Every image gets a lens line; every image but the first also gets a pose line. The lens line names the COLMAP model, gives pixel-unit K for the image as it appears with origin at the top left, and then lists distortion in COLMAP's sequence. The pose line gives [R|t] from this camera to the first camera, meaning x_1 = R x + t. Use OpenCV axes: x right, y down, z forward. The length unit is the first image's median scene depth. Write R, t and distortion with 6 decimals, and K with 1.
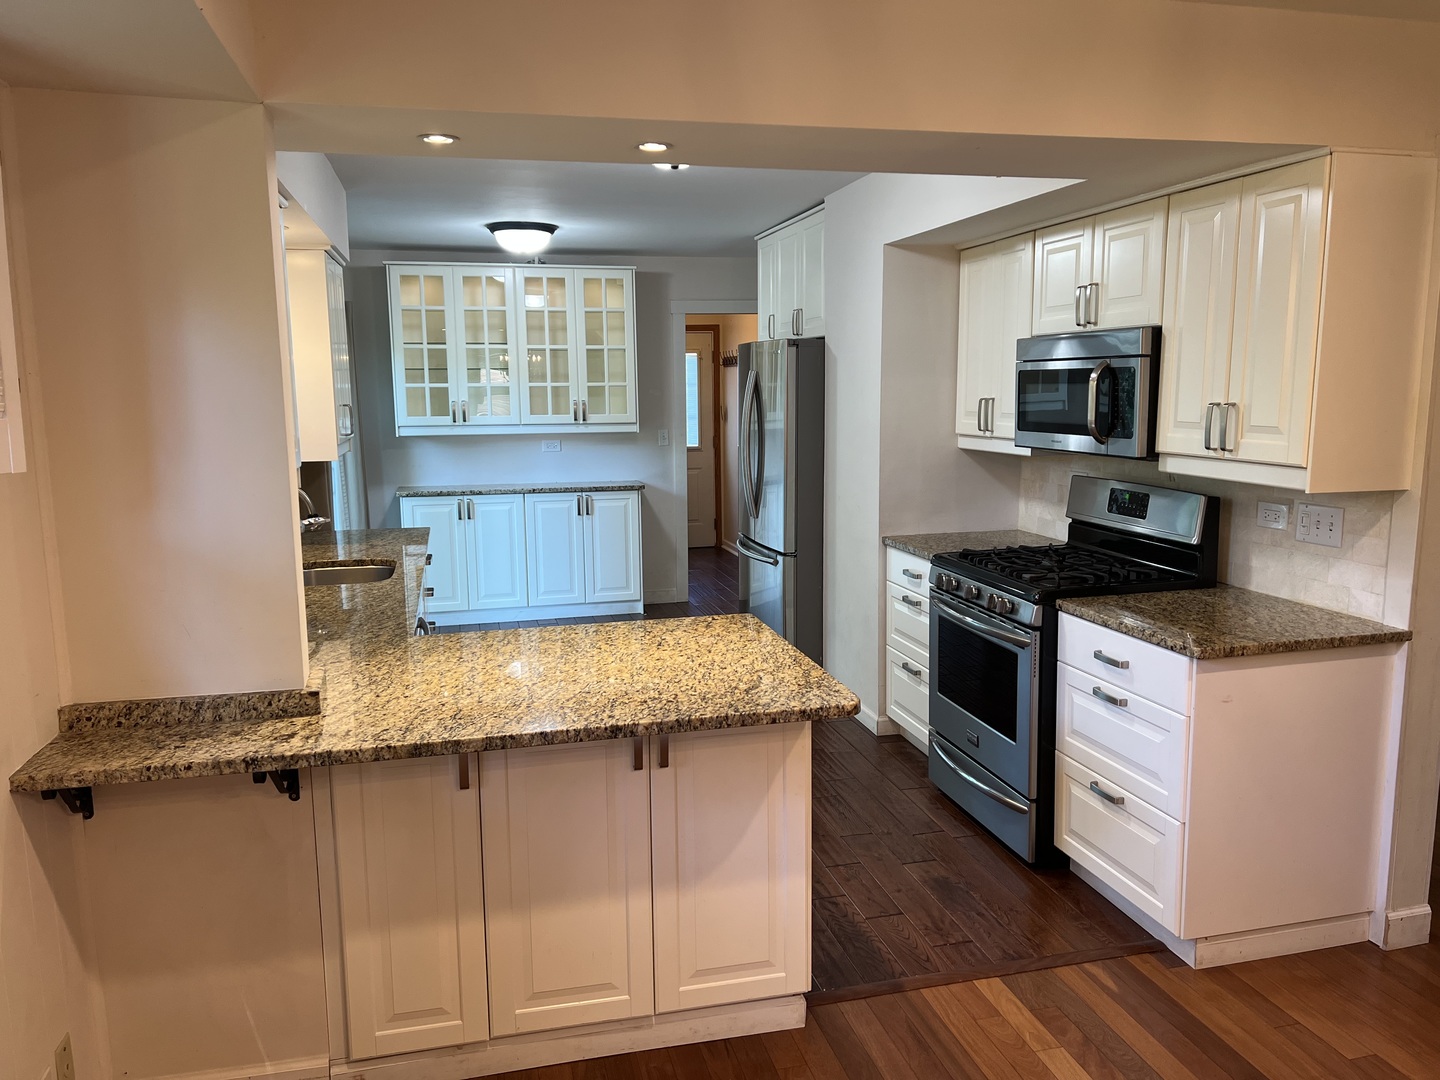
lens RADIAL K [[1094.2, 0, 719.8], [0, 1094.2, 543.4], [0, 0, 1]] dist [0.062364, -0.066788]
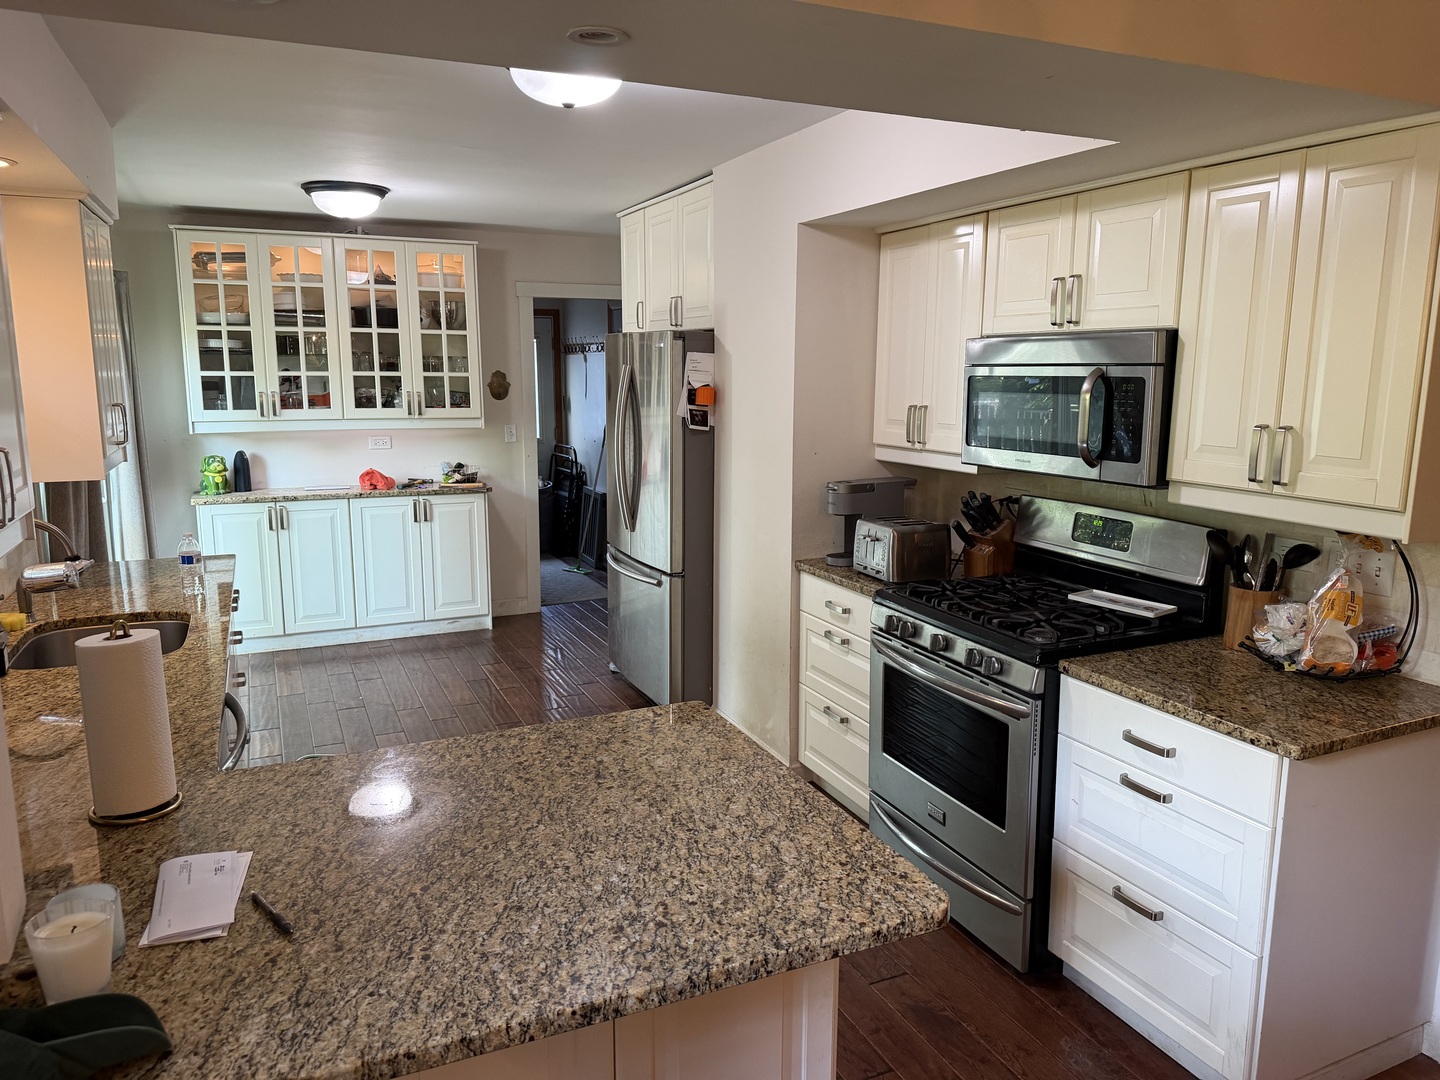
lens RADIAL K [[1019.5, 0, 727.3], [0, 1019.5, 535.7], [0, 0, 1]] dist [0.056193, -0.063975]
pose [[0.982000, -0.018044, 0.188017, -0.077437], [0.014267, 0.999669, 0.021424, -0.060056], [-0.188341, -0.018356, 0.981932, 0.287411]]
